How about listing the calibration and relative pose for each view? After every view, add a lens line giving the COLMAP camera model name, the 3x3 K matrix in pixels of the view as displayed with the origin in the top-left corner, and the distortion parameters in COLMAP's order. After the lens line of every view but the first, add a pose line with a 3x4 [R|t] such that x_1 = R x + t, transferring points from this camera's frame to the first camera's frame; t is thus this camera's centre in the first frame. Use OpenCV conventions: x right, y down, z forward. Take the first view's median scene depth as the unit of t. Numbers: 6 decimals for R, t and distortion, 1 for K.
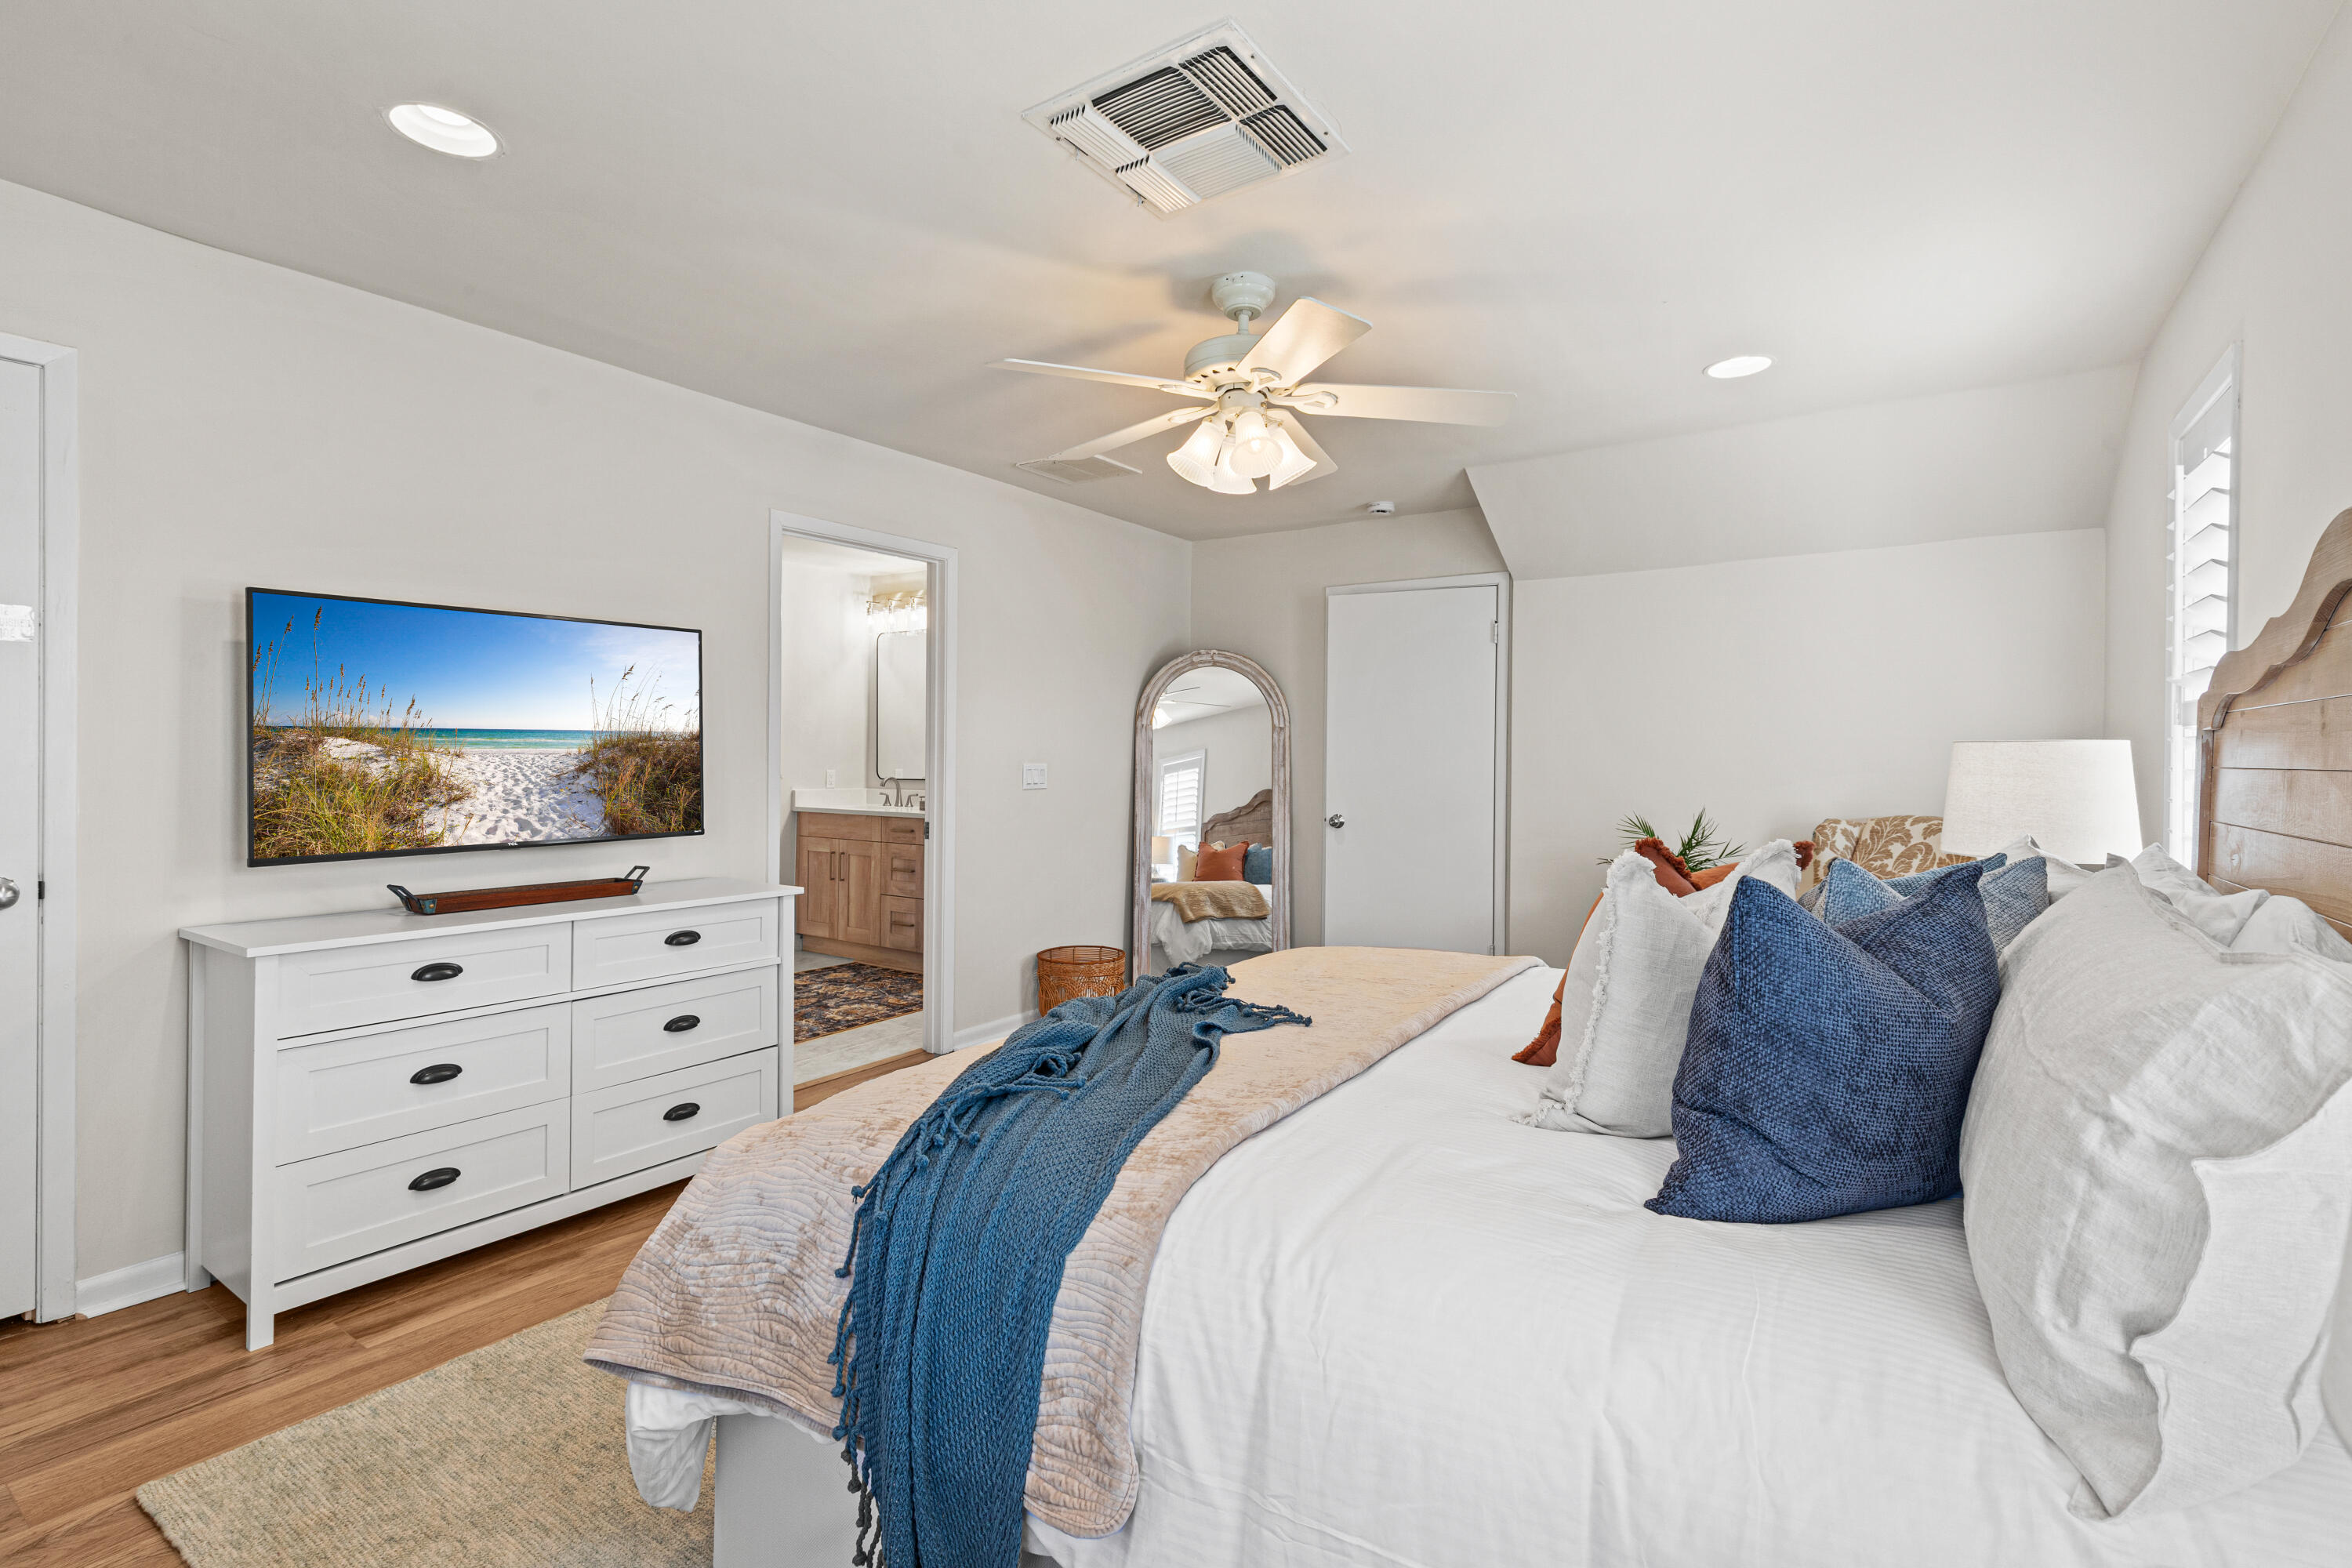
lens RADIAL K [[1076.0, 0, 1184.9], [0, 1076.0, 774.3], [0, 0, 1]] dist [0.004635, 0.000131]
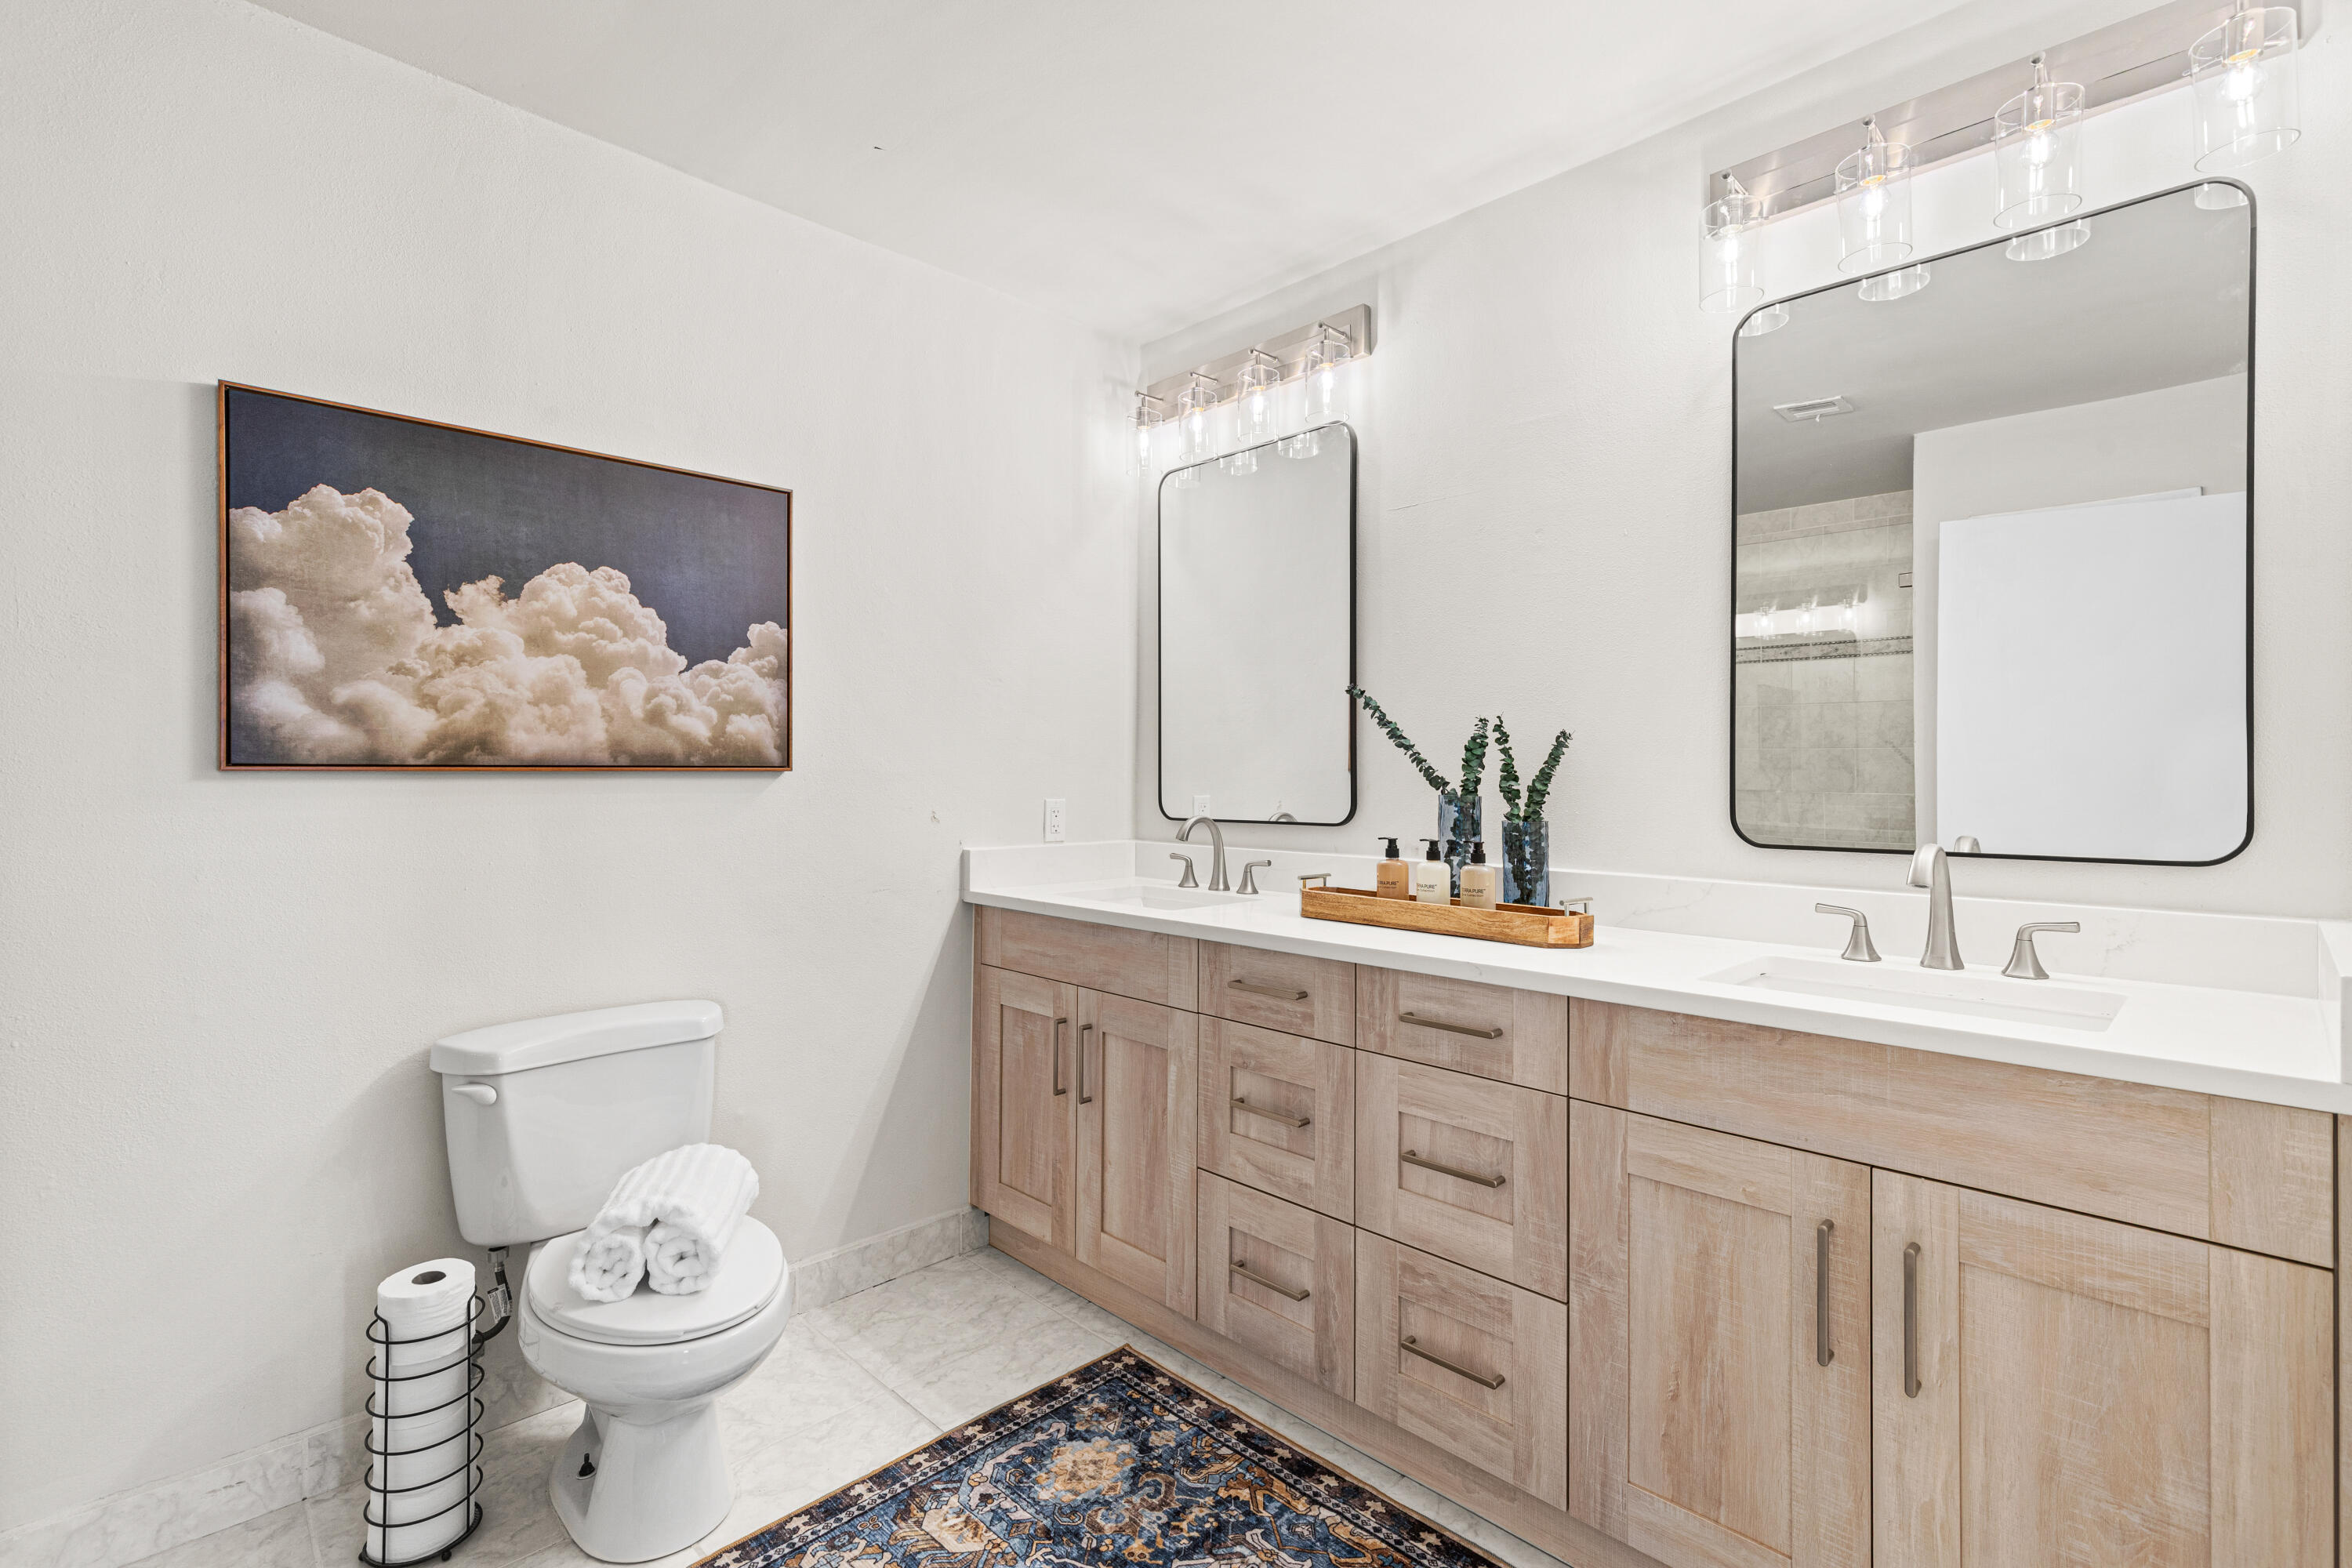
lens RADIAL K [[1076.0, 0, 1174.6], [0, 1076.0, 778.8], [0, 0, 1]] dist [0.004635, 0.000131]
pose [[0.979457, -0.005515, -0.201579, -0.210966], [0.004243, 0.999968, -0.006743, -0.008814], [0.201610, 0.005749, 0.979449, 0.635722]]
